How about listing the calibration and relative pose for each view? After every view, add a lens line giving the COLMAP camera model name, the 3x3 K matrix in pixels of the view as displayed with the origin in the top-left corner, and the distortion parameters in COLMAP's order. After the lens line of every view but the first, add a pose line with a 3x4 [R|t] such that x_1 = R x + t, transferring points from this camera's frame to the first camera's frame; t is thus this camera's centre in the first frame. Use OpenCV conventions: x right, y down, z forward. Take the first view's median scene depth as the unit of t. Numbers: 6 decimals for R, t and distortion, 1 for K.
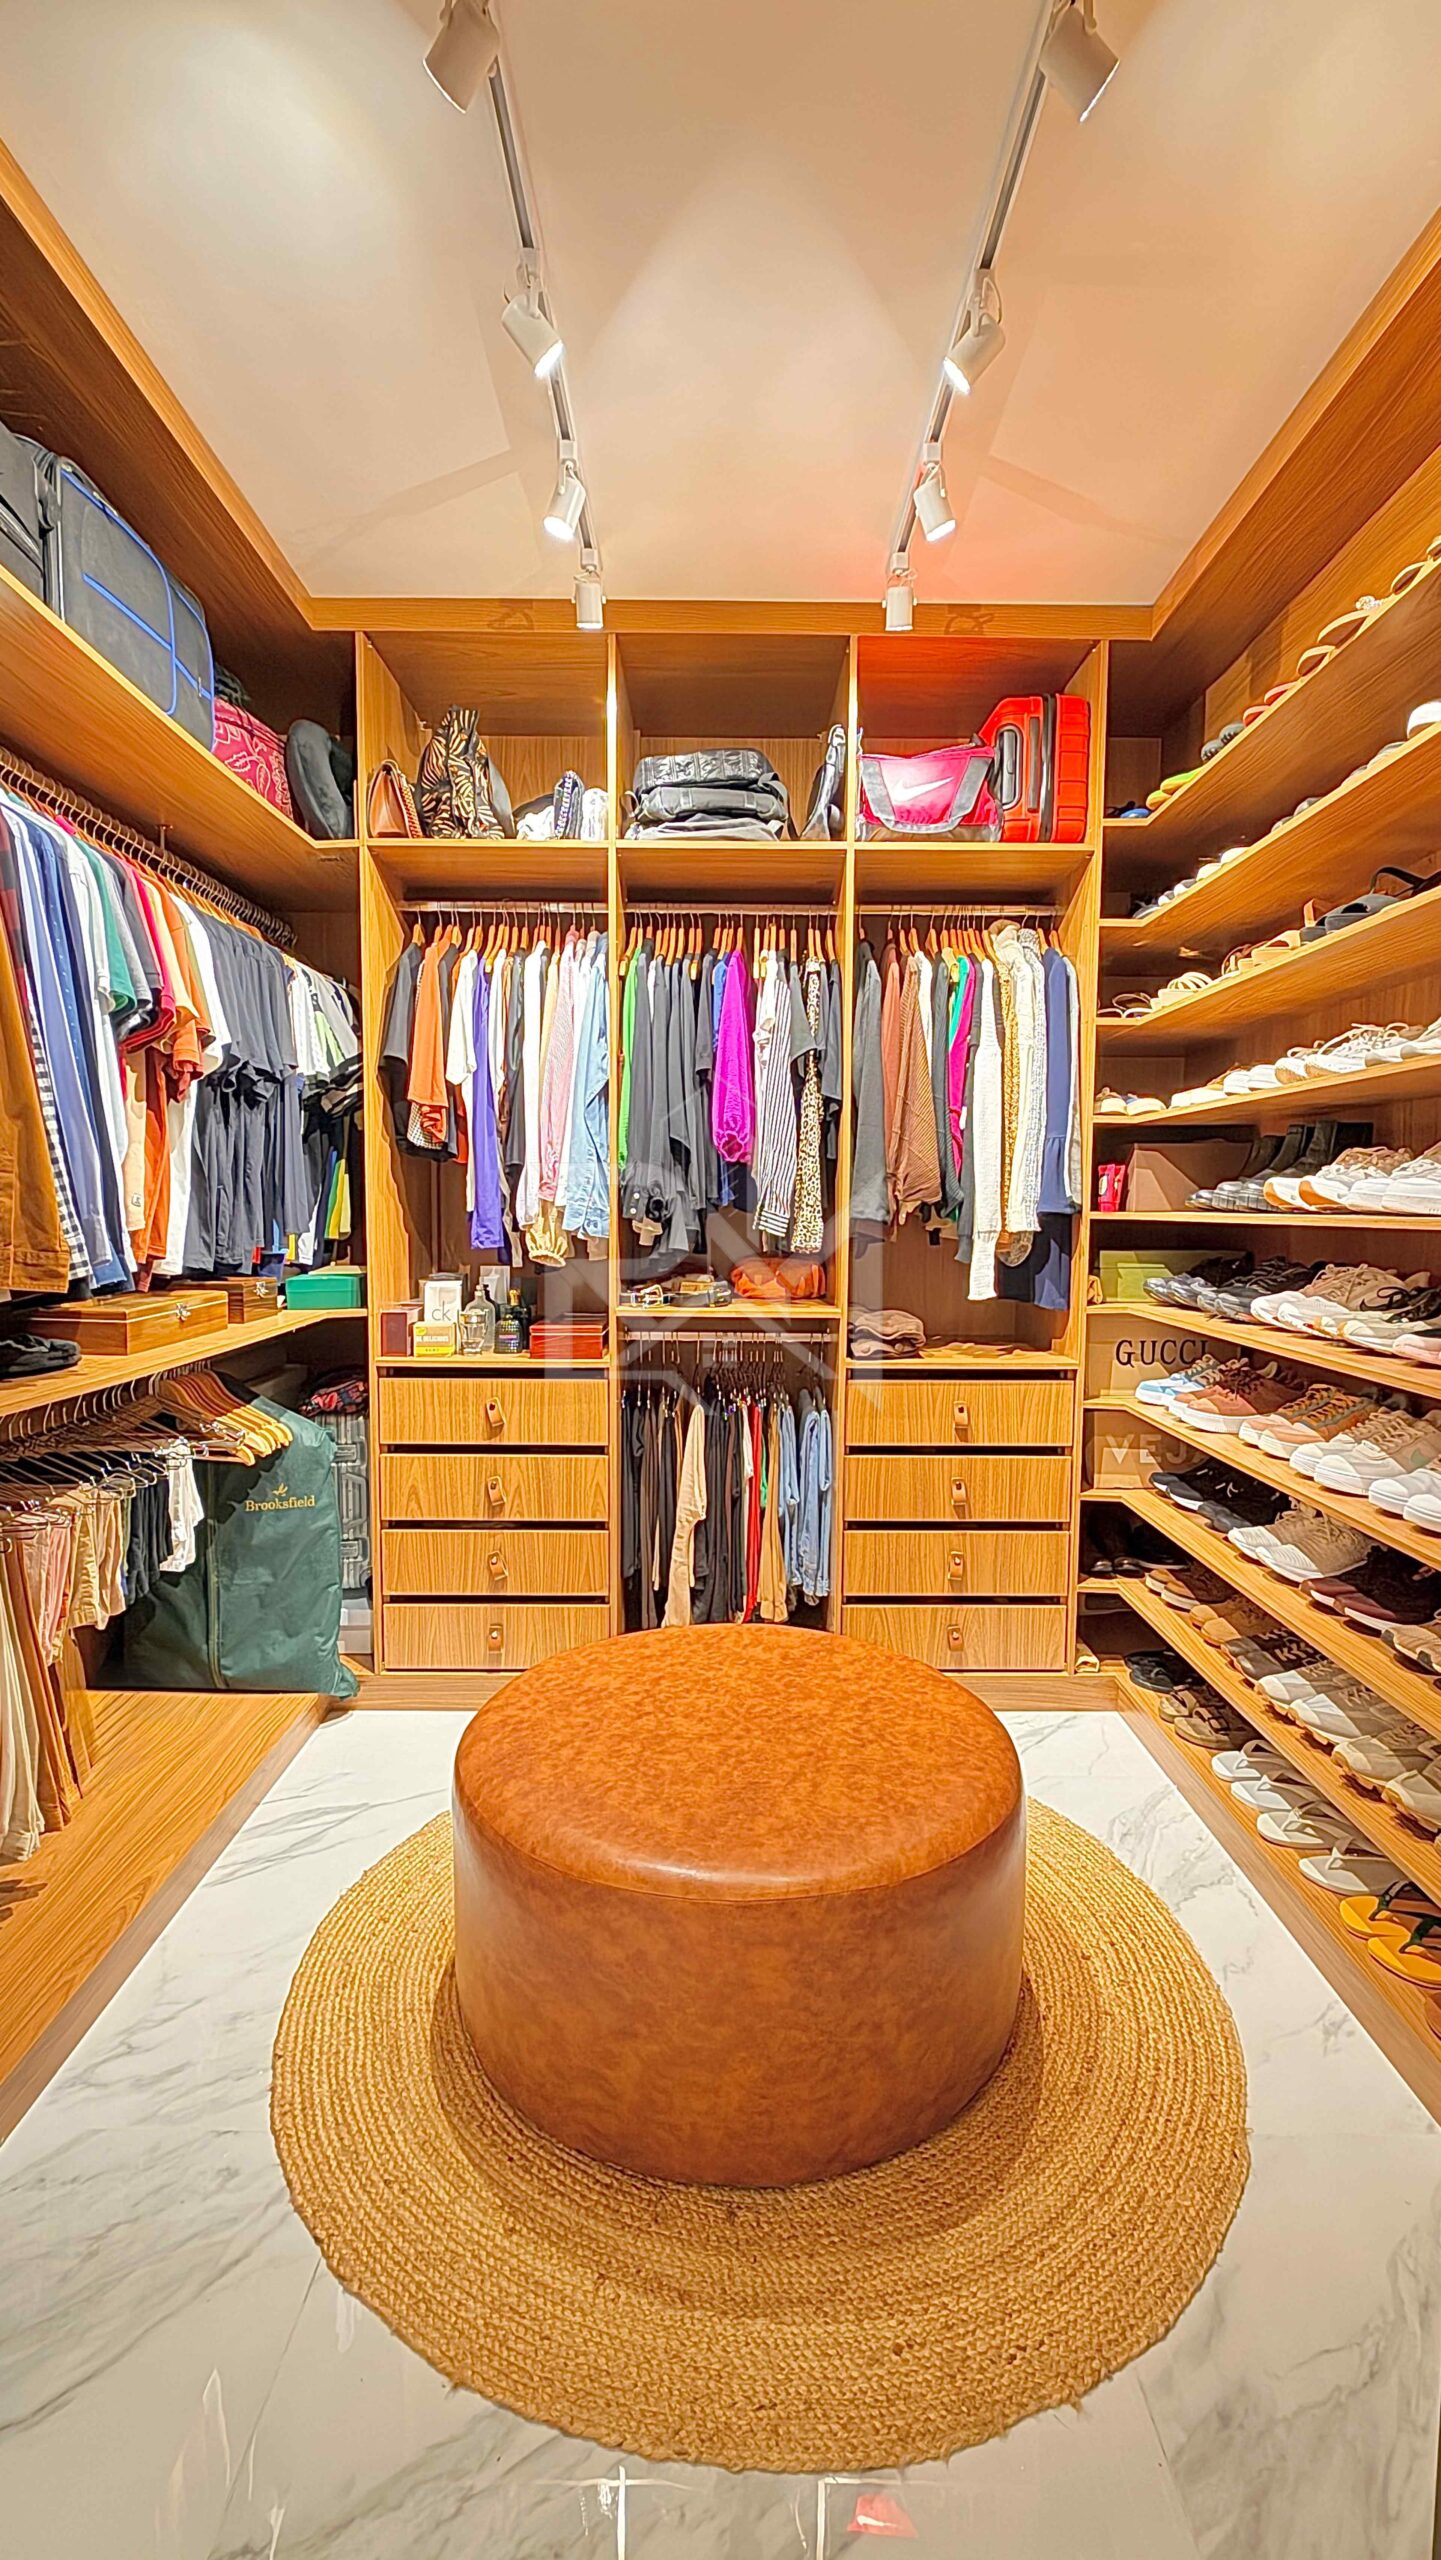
lens RADIAL K [[1020.4, 0, 768.9], [0, 1020.4, 1294.8], [0, 0, 1]] dist [0.000312, 0.000649]
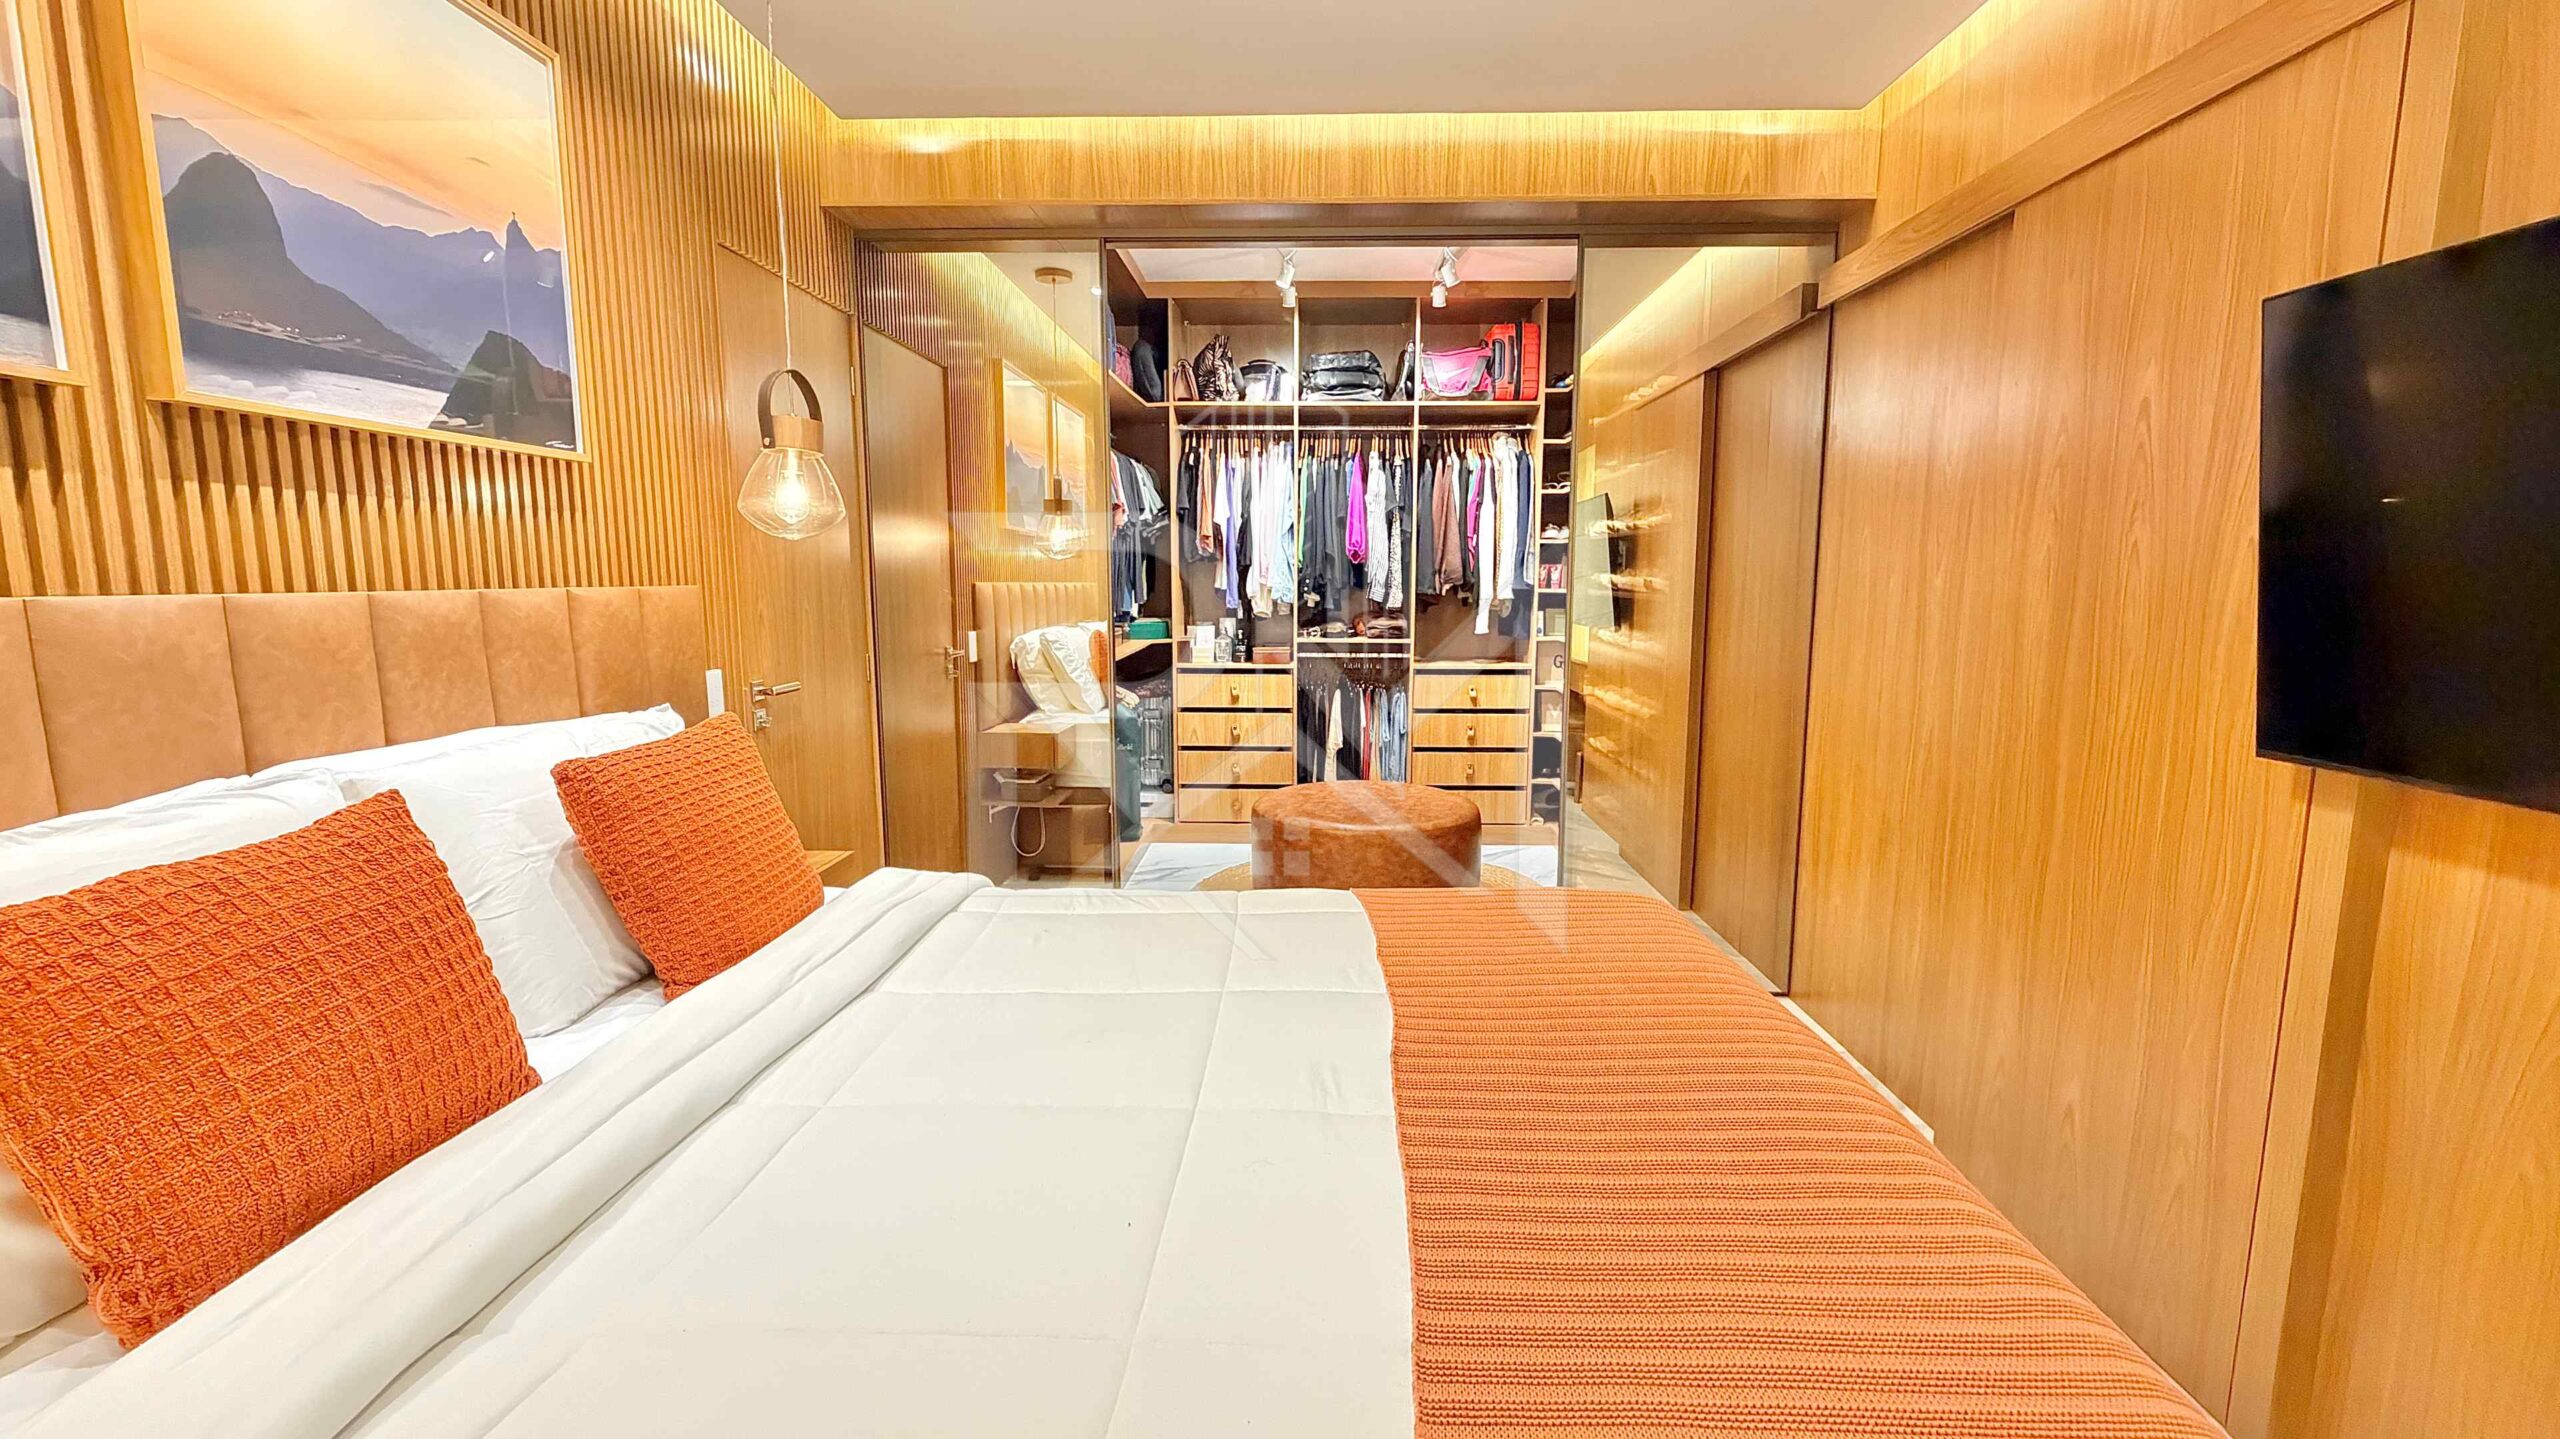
lens RADIAL K [[1020.4, 0, 1312.4], [0, 1020.4, 703.4], [0, 0, 1]] dist [0.000312, 0.000649]
pose [[0.998903, 0.002613, -0.046758, -0.027239], [-0.000751, 0.999208, 0.039794, 0.060186], [0.046825, -0.039715, 0.998113, -0.971258]]
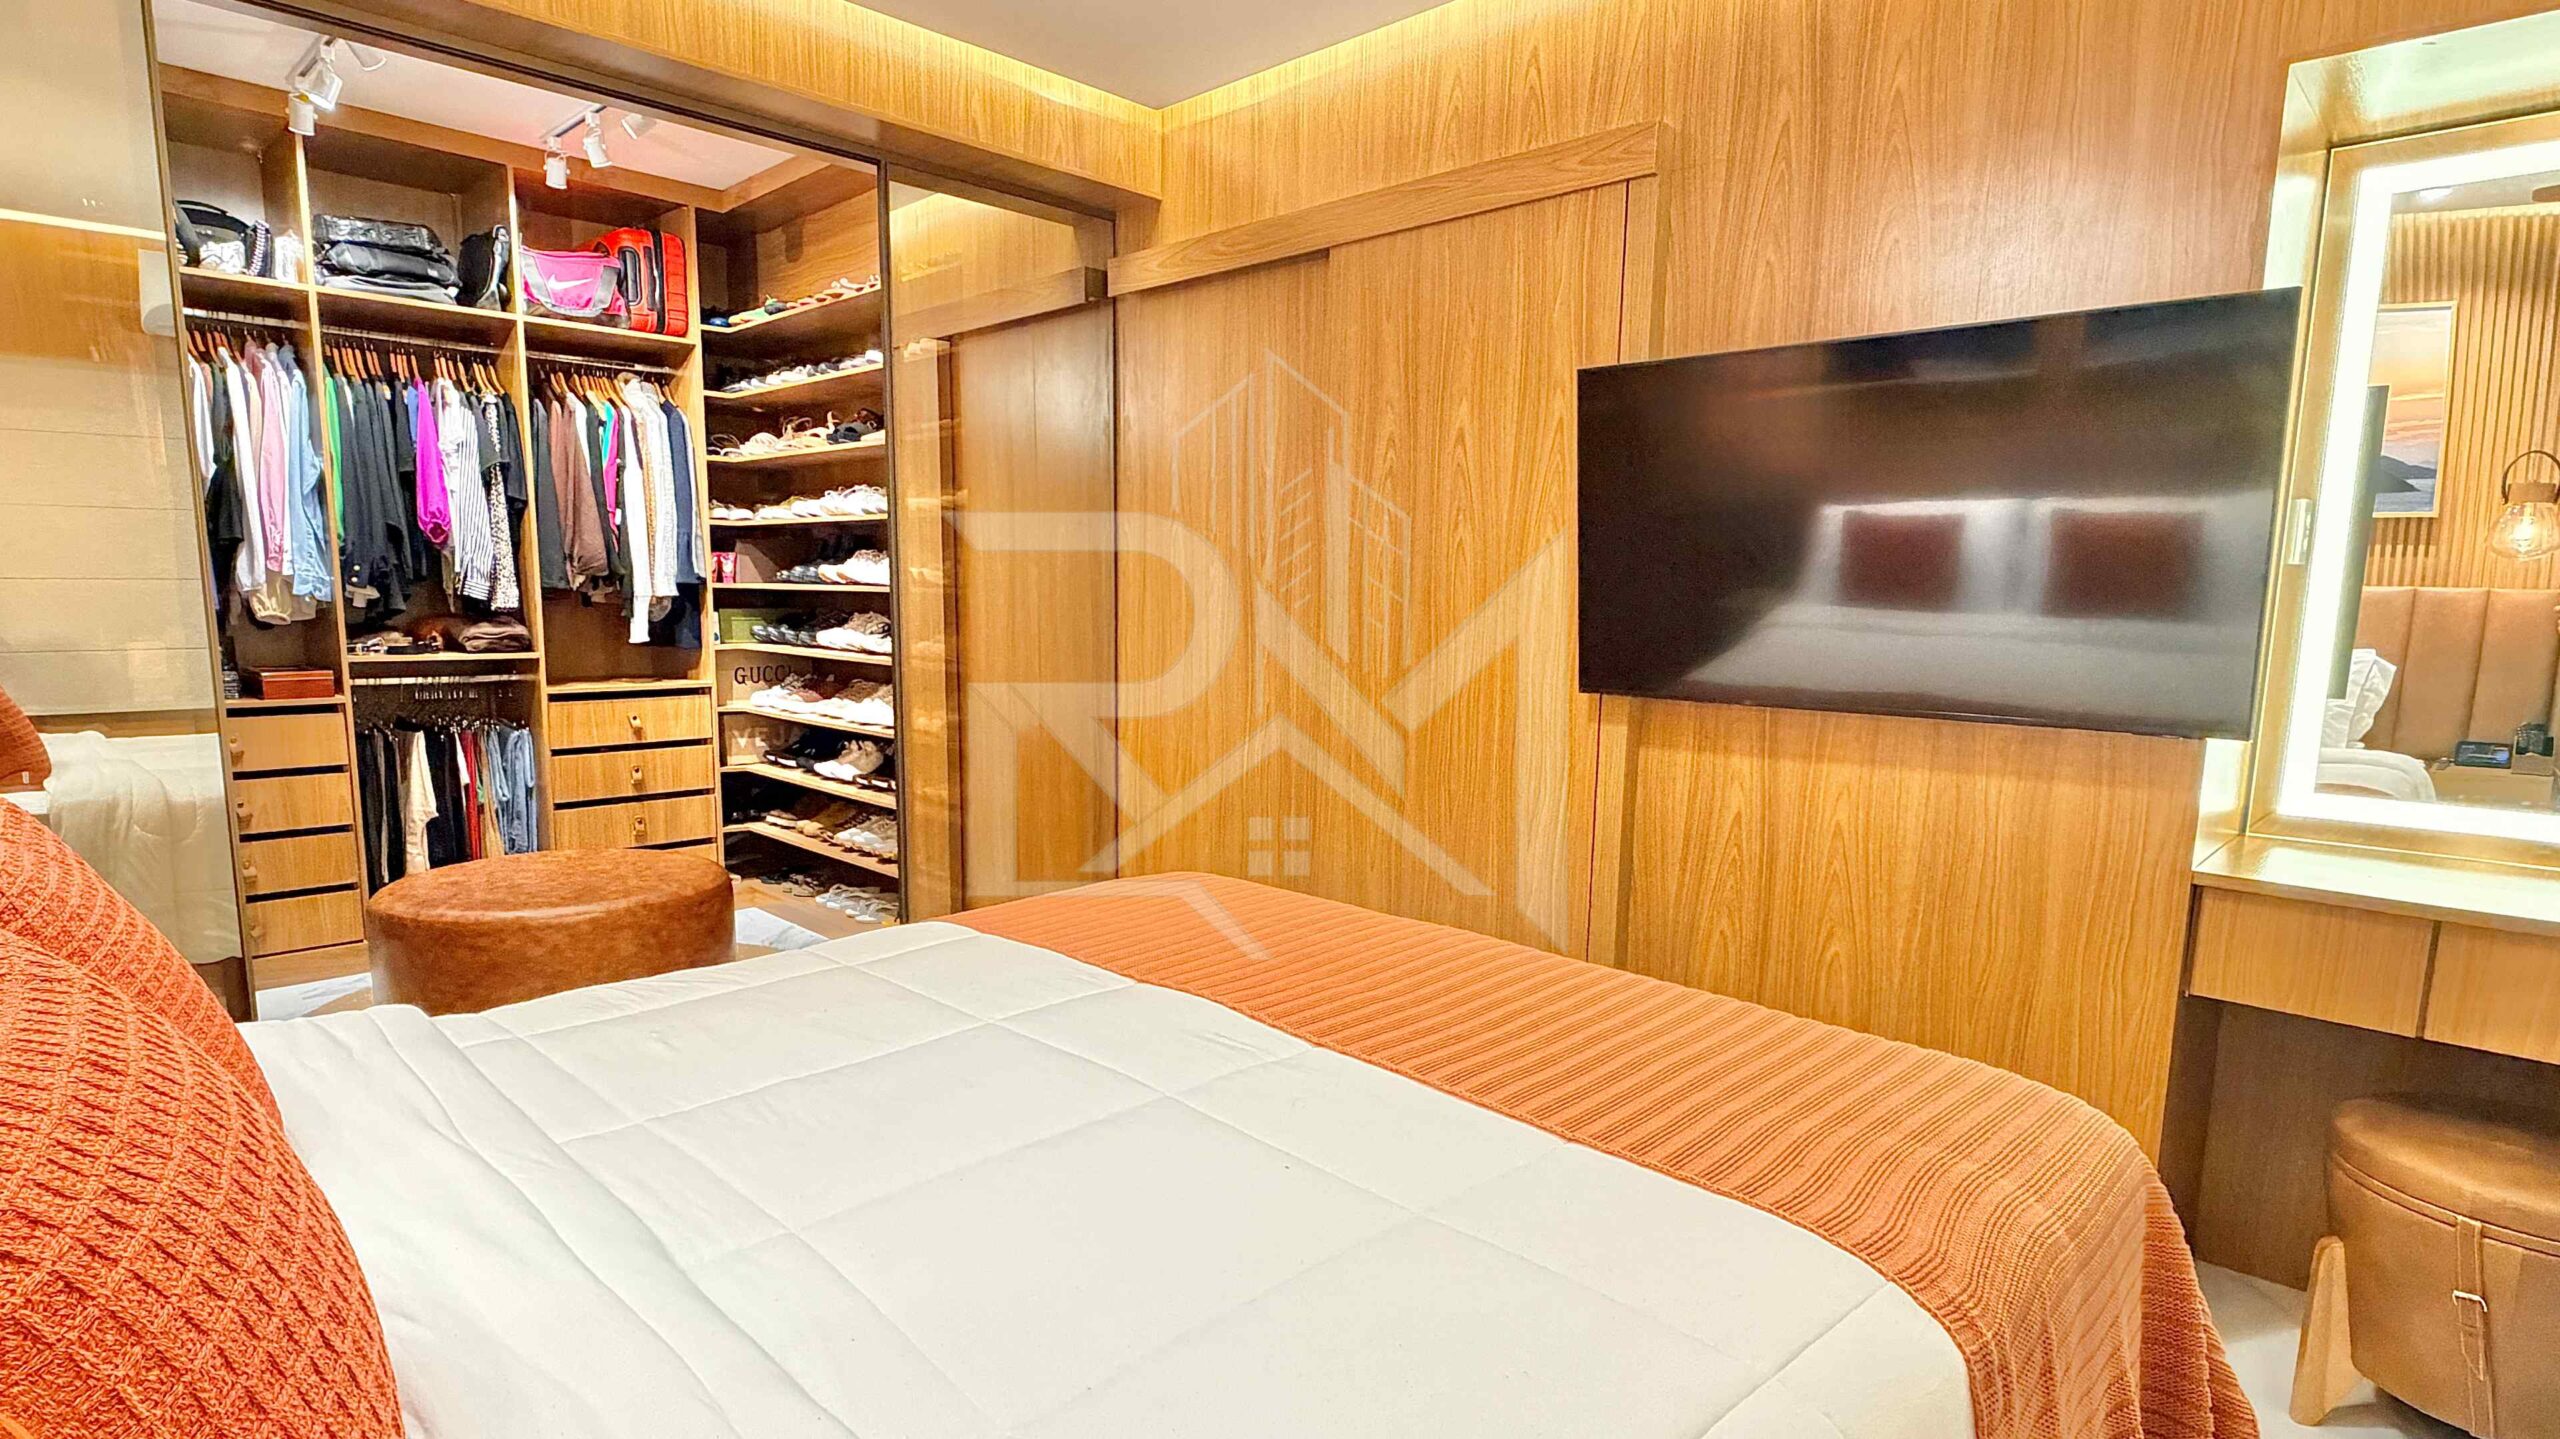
lens RADIAL K [[1295.5, 0, 1240.2], [0, 1295.5, 768.6], [0, 0, 1]] dist [-0.003293, -0.000952]
pose [[0.726000, -0.090660, 0.681693, -0.450305], [0.049312, 0.995583, 0.079888, 0.078541], [-0.685924, -0.024383, 0.727264, -0.943417]]
